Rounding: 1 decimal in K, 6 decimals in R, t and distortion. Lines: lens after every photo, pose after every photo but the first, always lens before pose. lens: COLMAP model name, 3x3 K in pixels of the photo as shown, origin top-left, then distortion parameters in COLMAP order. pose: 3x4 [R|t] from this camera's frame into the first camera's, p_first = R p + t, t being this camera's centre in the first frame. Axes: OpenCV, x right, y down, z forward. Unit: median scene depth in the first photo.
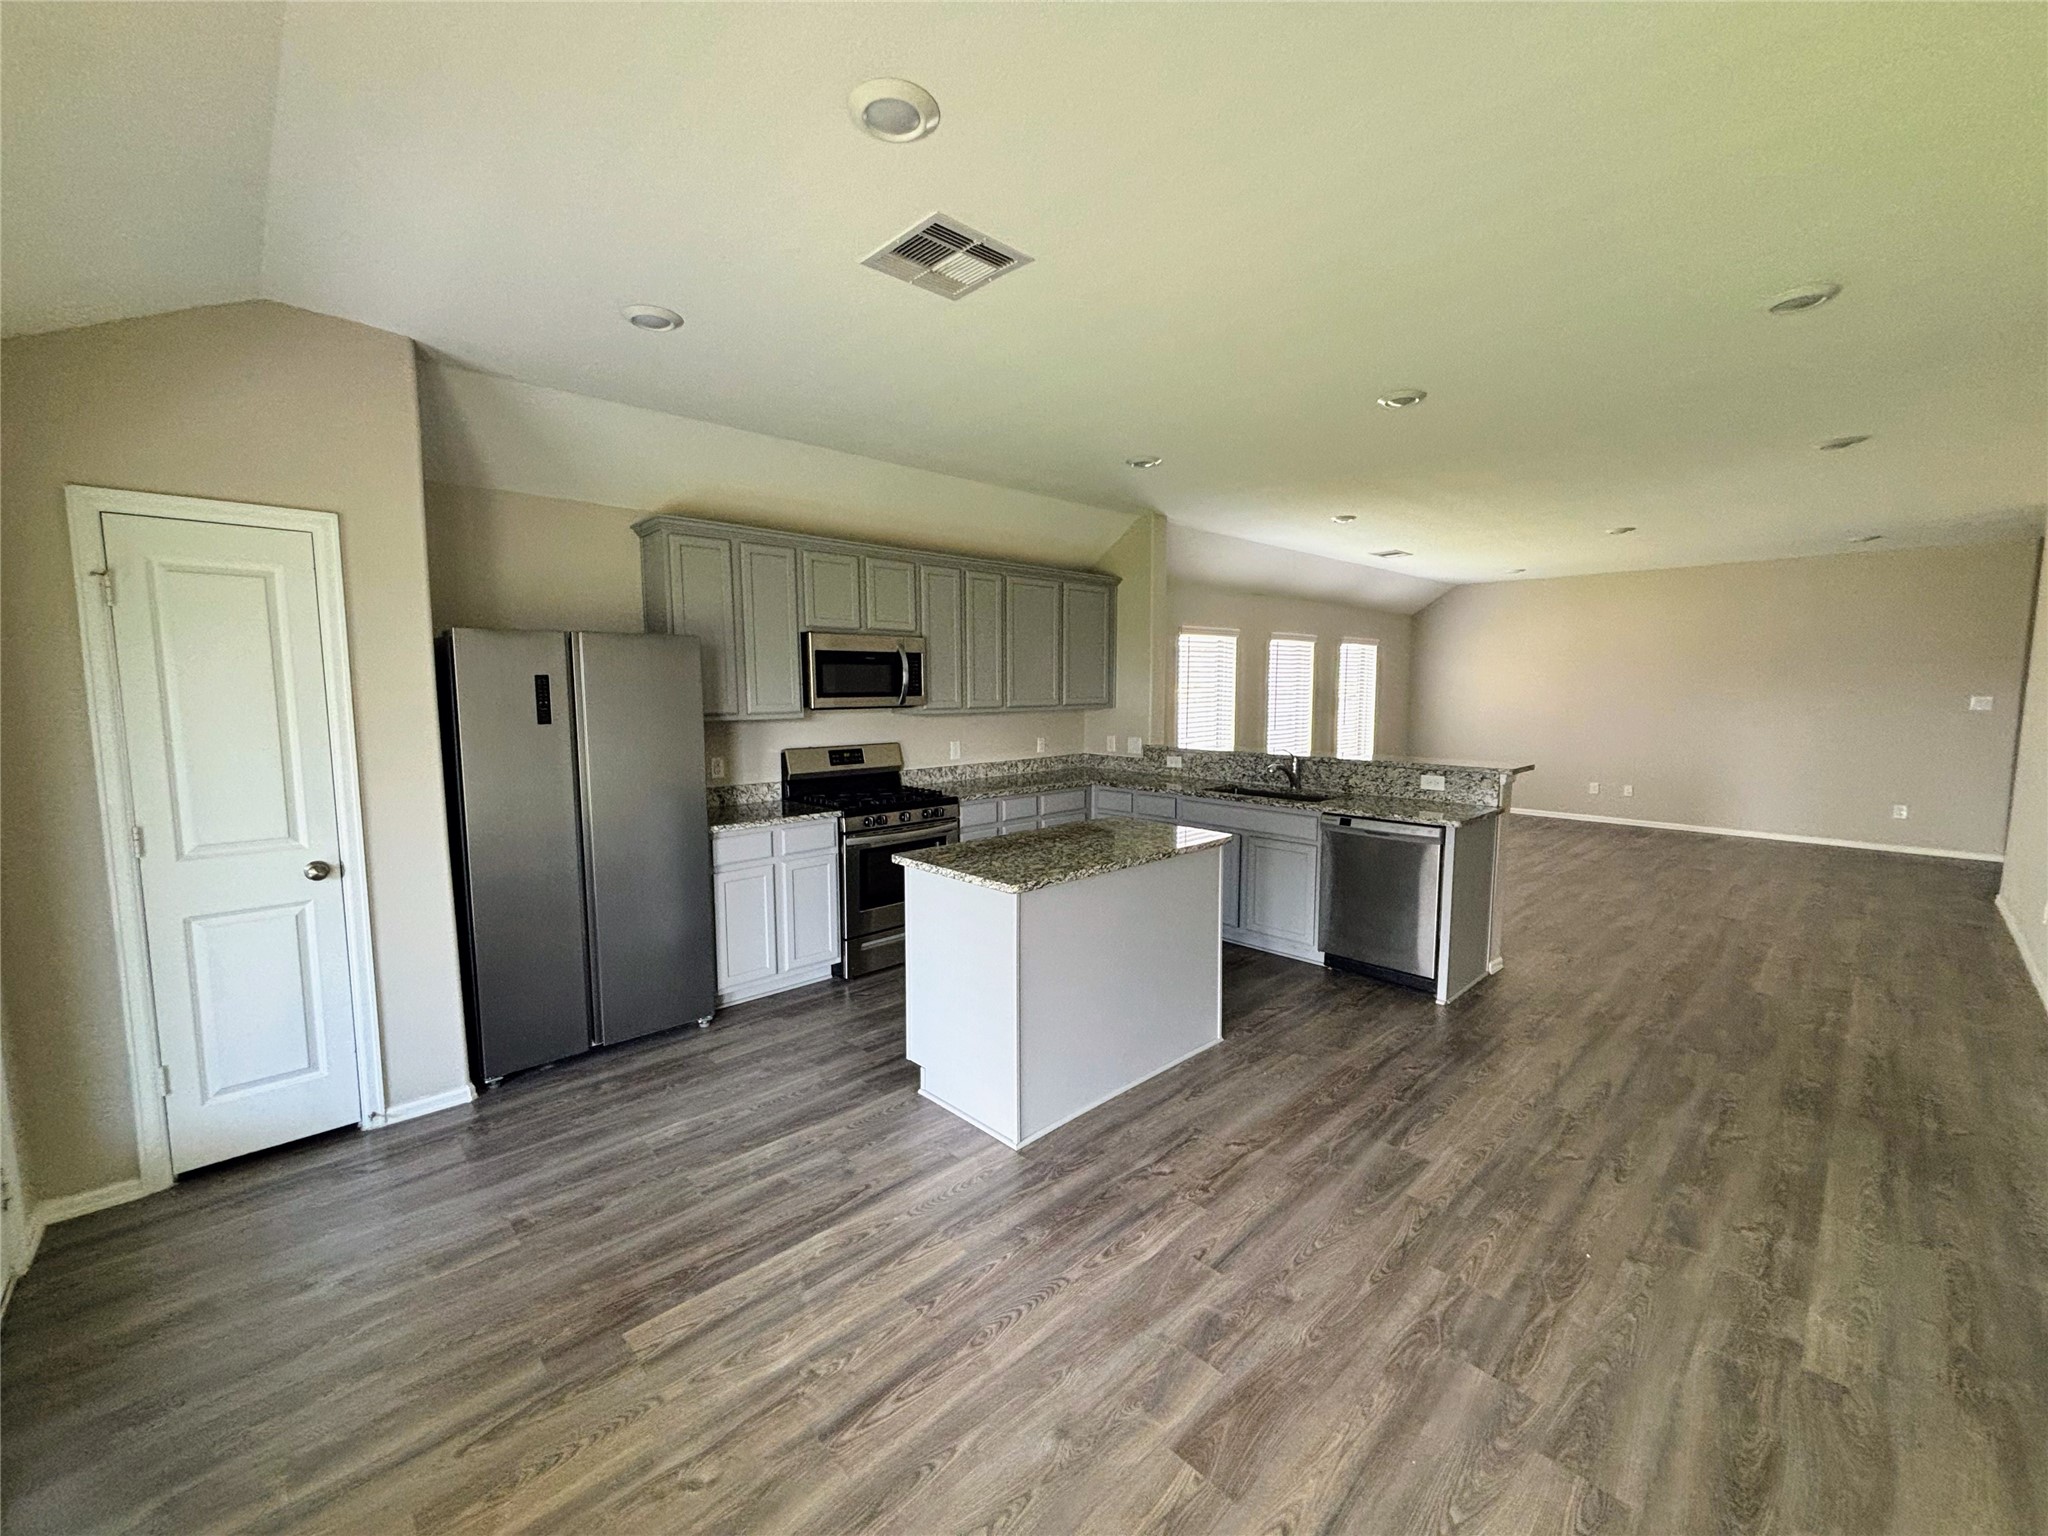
lens RADIAL K [[820.7, 0, 1019.6], [0, 820.7, 768.5], [0, 0, 1]] dist [-0.000143, 0.000004]
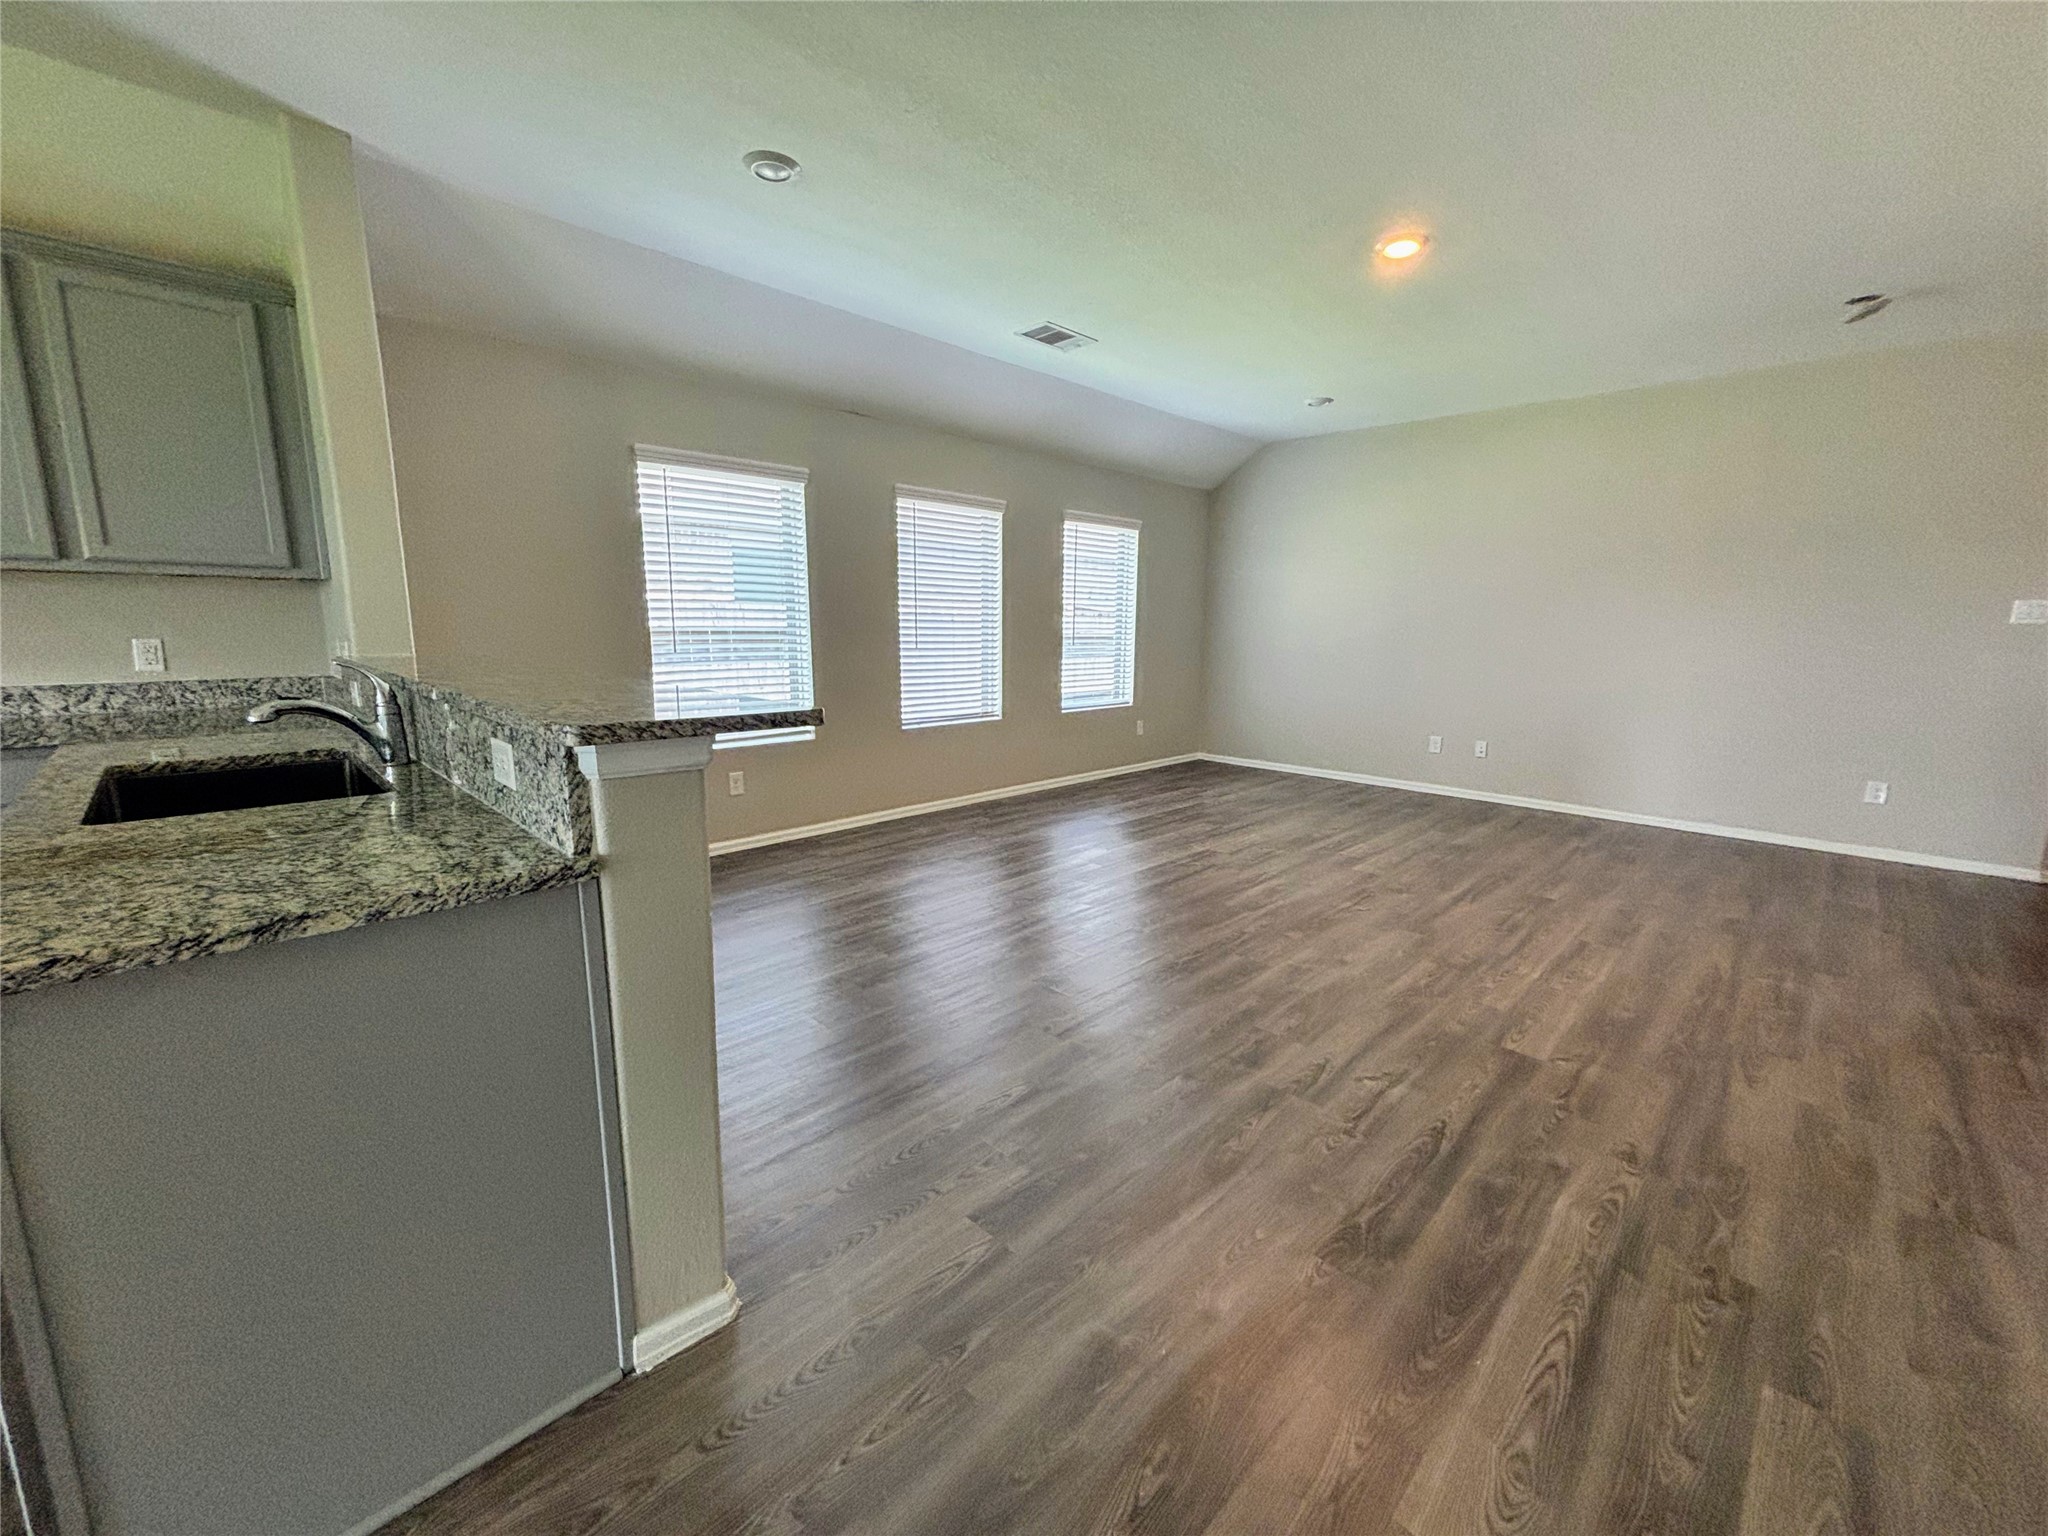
lens RADIAL K [[826.1, 0, 1018.4], [0, 826.1, 769.9], [0, 0, 1]] dist [0.001008, -0.000107]
pose [[0.999470, 0.009161, 0.031234, 0.781610], [-0.011535, 0.996988, 0.076697, -0.007542], [-0.030438, -0.077016, 0.996565, 0.769598]]
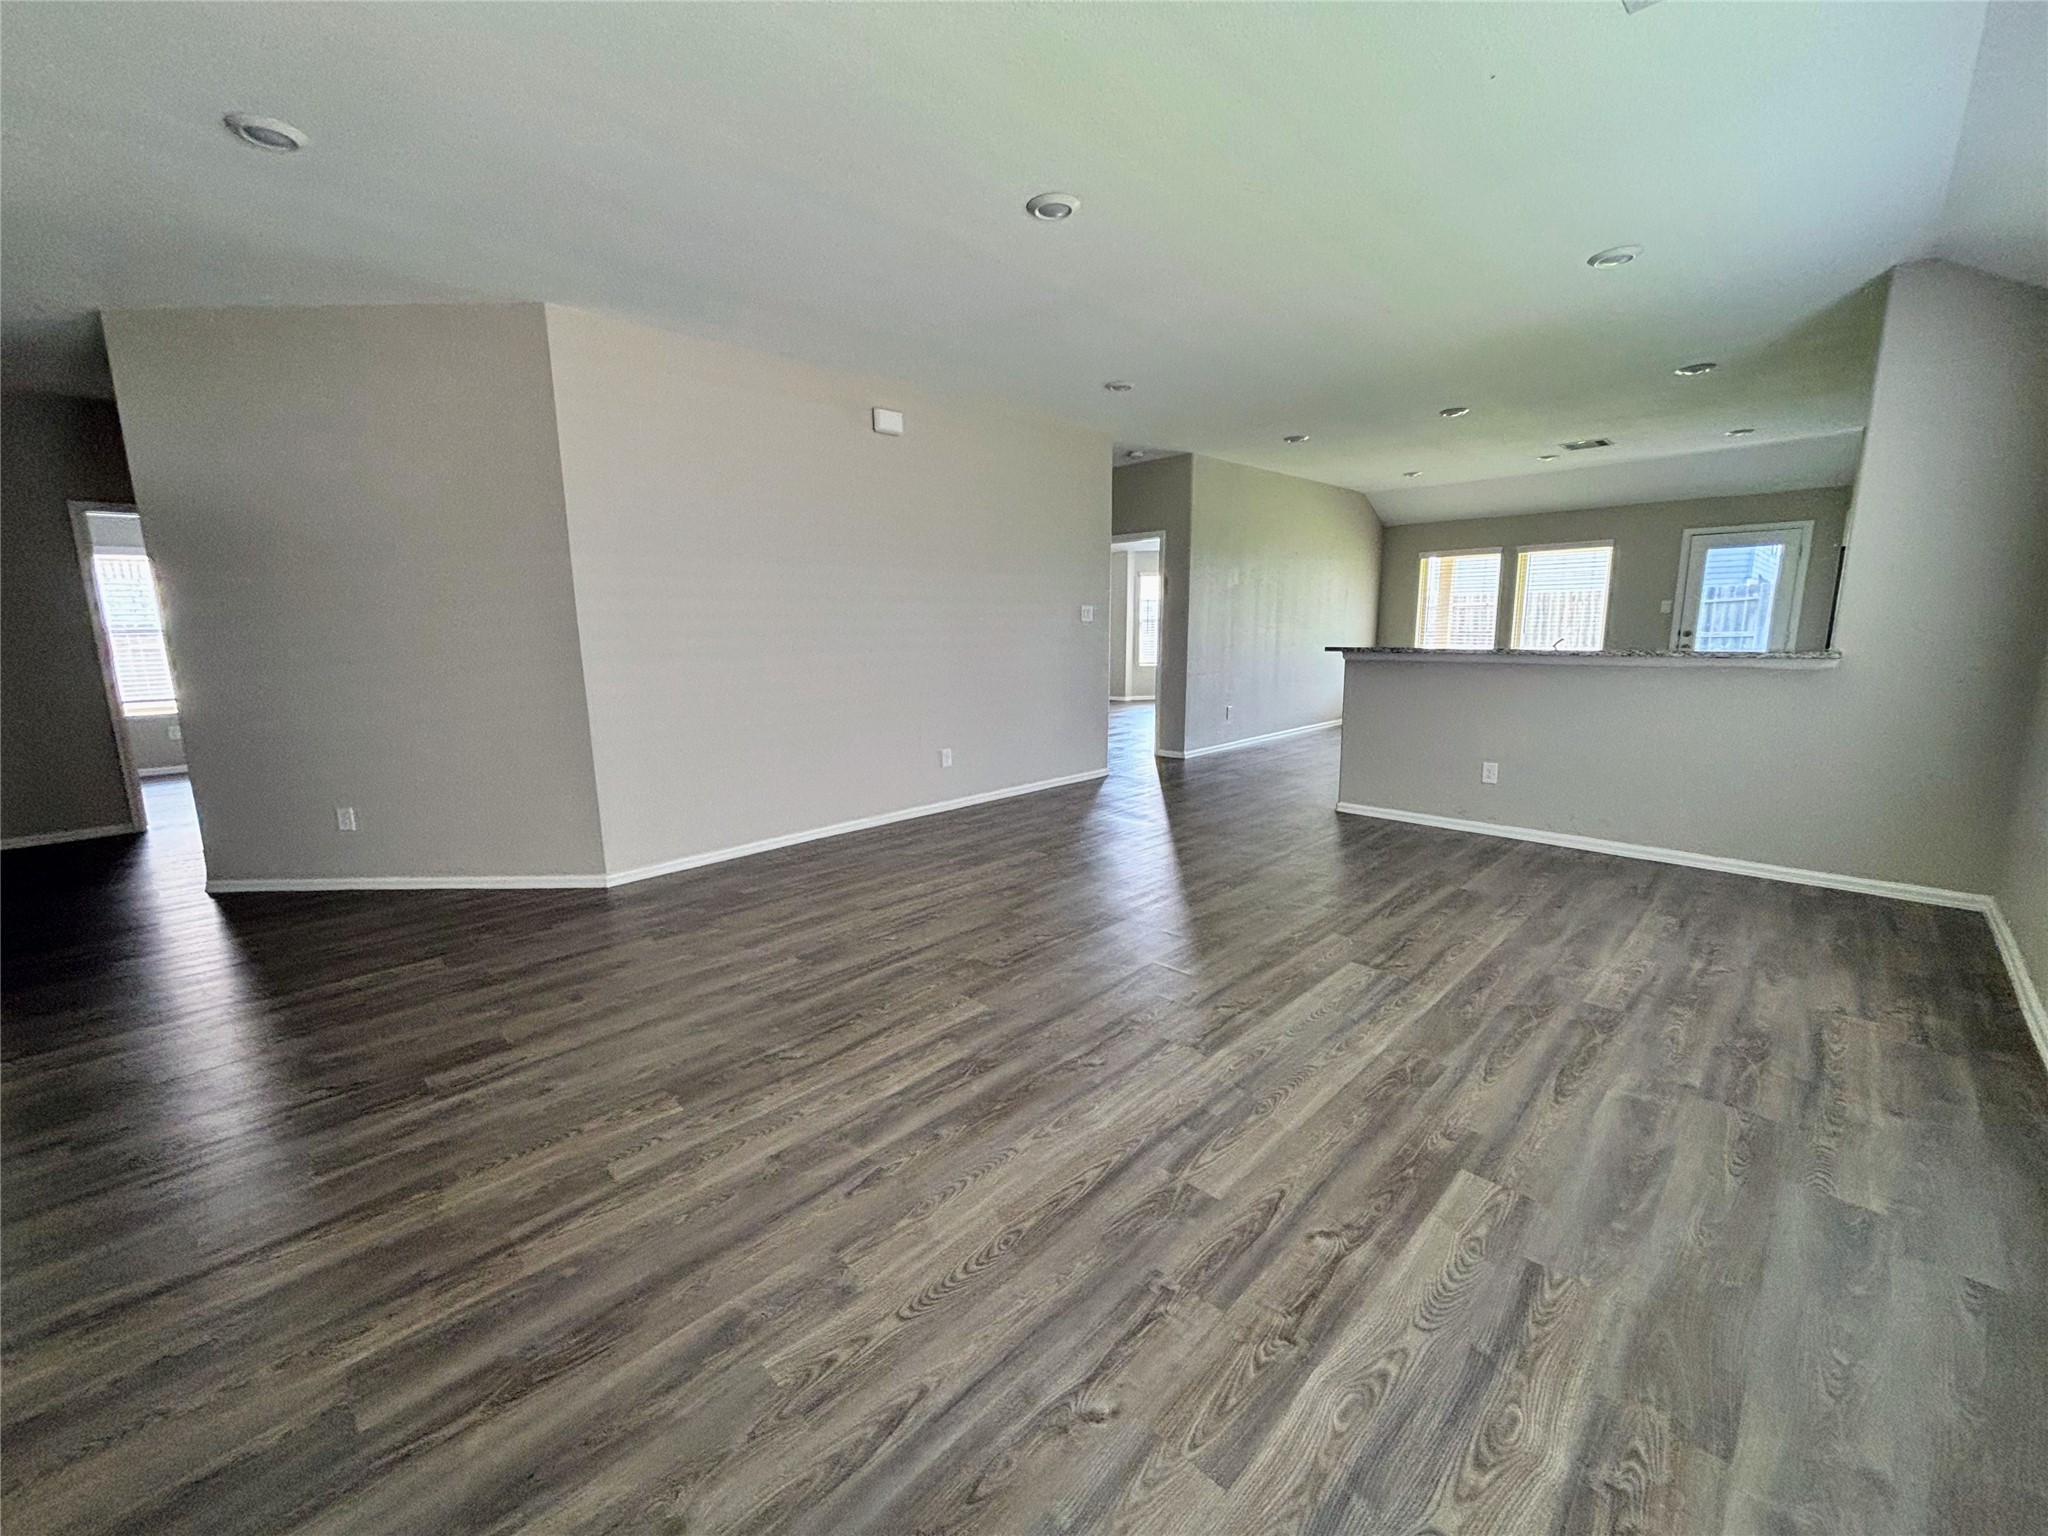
lens RADIAL K [[833.3, 0, 1025.1], [0, 833.3, 763.7], [0, 0, 1]] dist [-0.001800, 0.010367]
pose [[-0.999233, 0.018411, -0.034554, 1.244069], [0.008332, 0.962315, 0.271808, -0.194754], [0.038256, 0.271312, -0.961731, 2.460930]]
